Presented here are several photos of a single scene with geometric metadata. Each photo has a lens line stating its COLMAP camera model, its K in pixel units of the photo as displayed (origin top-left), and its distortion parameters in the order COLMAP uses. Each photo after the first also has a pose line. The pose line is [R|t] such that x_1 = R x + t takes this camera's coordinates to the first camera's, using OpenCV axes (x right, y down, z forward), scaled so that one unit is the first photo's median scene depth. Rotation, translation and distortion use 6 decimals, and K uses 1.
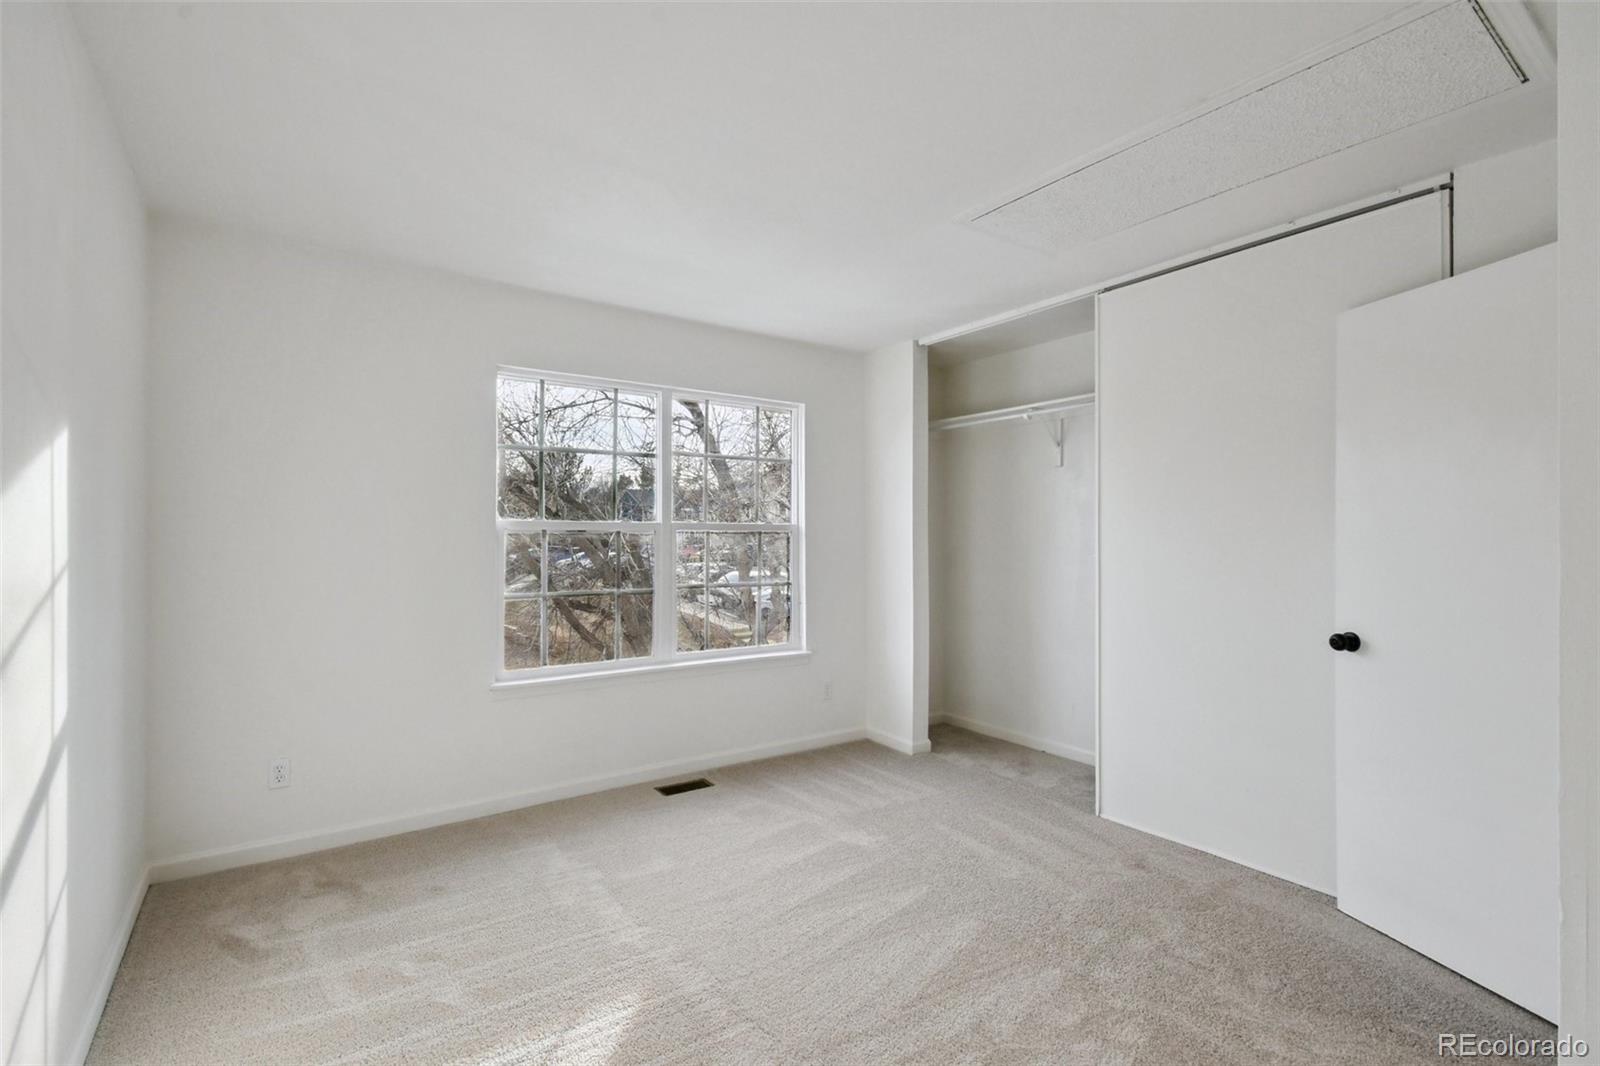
lens RADIAL K [[714.7, 0, 785.9], [0, 714.7, 535.2], [0, 0, 1]] dist [0.002799, -0.004645]
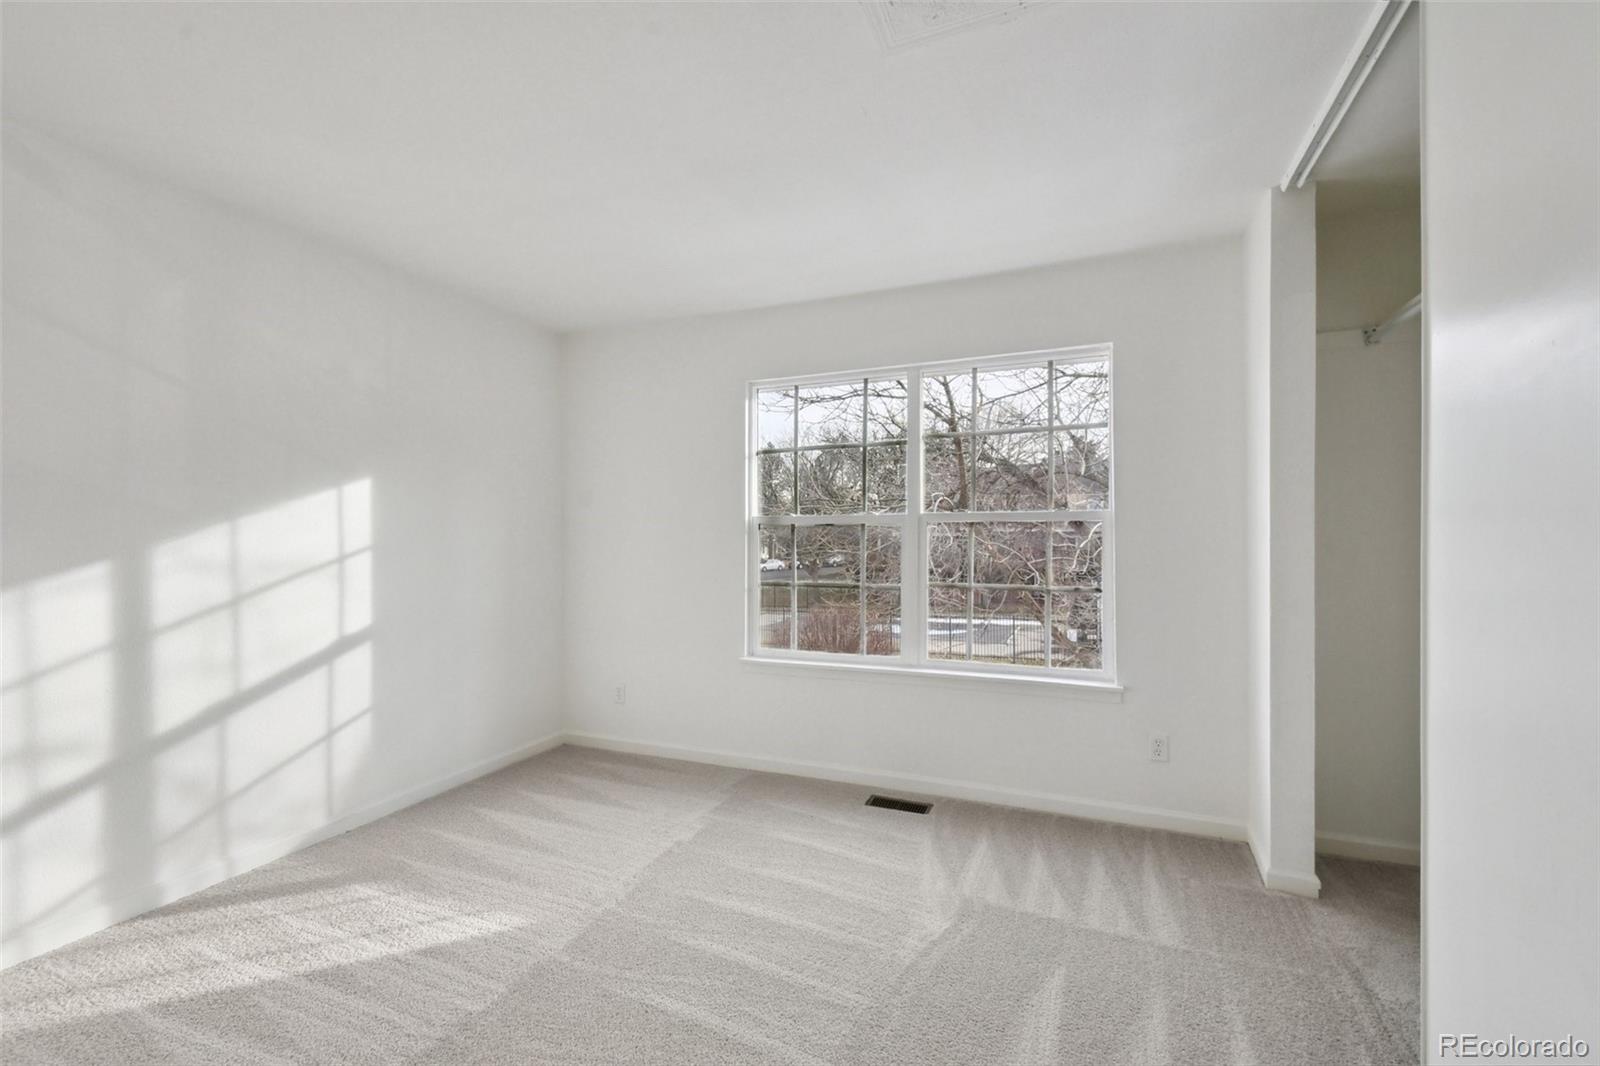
lens RADIAL K [[714.7, 0, 794.8], [0, 714.7, 531.8], [0, 0, 1]] dist [0.002799, -0.004645]
pose [[0.549590, 0.005291, -0.835418, 0.533312], [0.006684, 0.999920, 0.010730, -0.006765], [0.835408, -0.011481, 0.549511, 0.381706]]
